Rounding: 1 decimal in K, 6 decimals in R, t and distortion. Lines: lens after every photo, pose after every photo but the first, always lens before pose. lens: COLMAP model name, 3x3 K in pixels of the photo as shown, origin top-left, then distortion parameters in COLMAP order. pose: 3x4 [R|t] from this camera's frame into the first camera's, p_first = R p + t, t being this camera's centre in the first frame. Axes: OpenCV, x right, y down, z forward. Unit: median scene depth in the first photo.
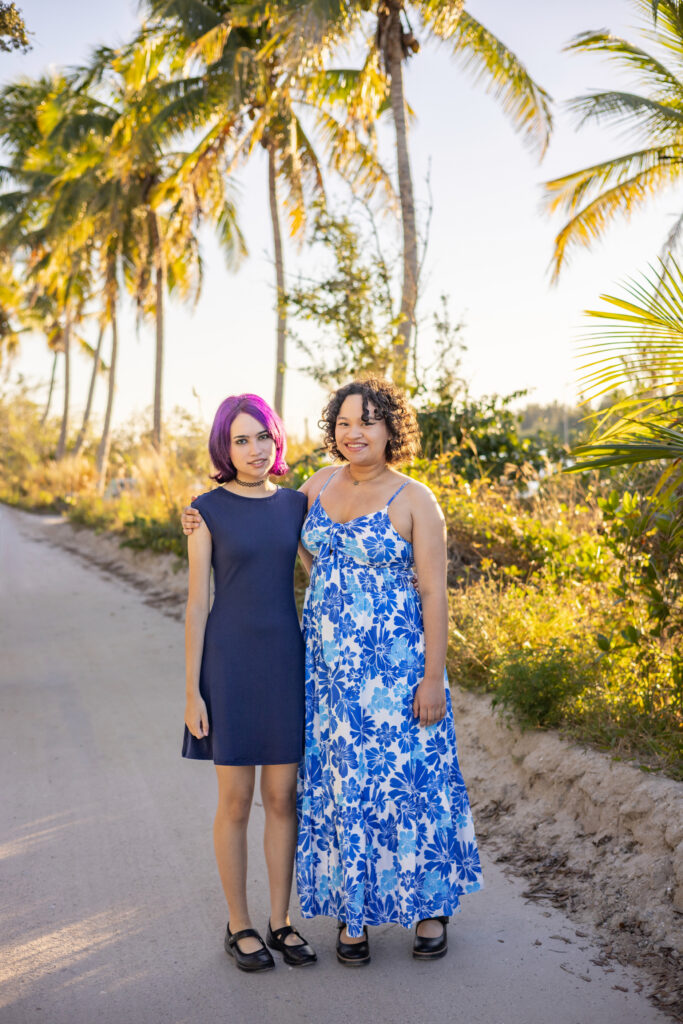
lens RADIAL K [[1403.8, 0, 341.5], [0, 1403.8, 512.0], [0, 0, 1]] dist [-0.006803, -0.108358]
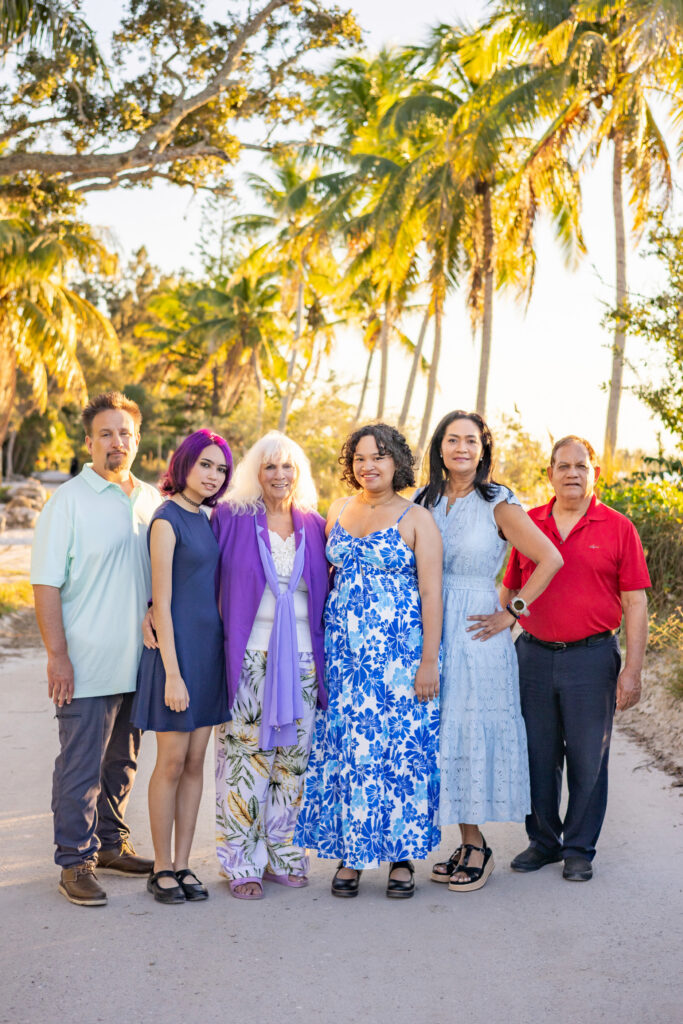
lens RADIAL K [[1779.0, 0, 340.6], [0, 1779.0, 443.9], [0, 0, 1]] dist [0.059049, 0.077072]
pose [[0.976414, 0.043427, -0.211494, 0.039137], [-0.055083, 0.997252, -0.049532, 0.007654], [0.208762, 0.060014, 0.976123, -0.221065]]
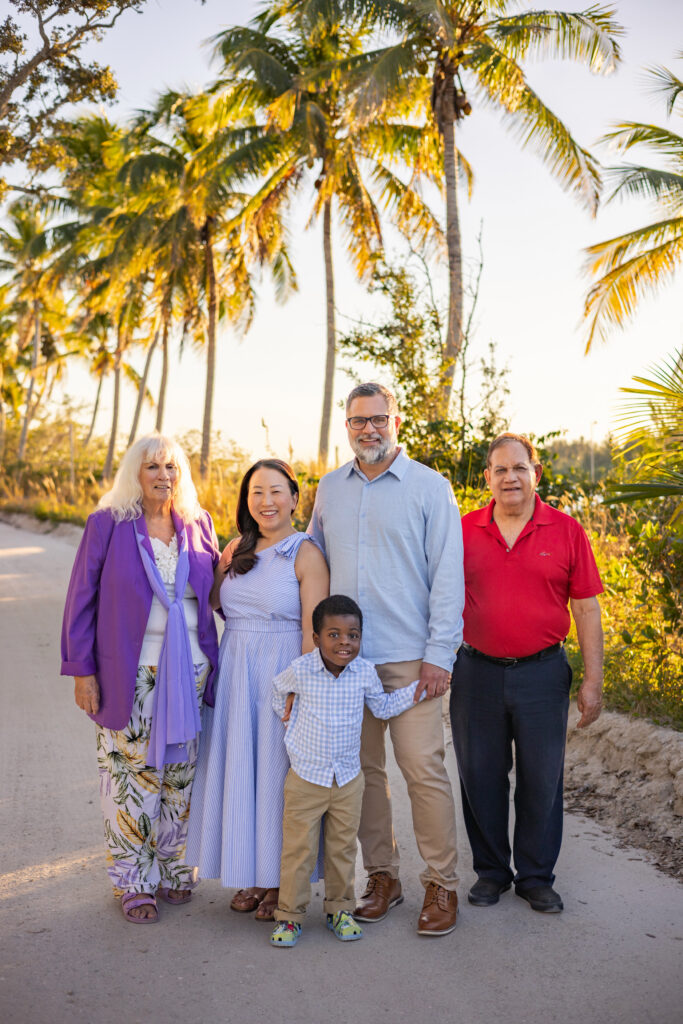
lens RADIAL K [[1445.5, 0, 341.5], [0, 1445.5, 512.0], [0, 0, 1]] dist [0.007853, -0.048916]
pose [[0.999354, 0.034149, -0.011169, -0.026013], [-0.034381, 0.999183, -0.021267, 0.007019], [0.010434, 0.021637, 0.999711, -0.133885]]
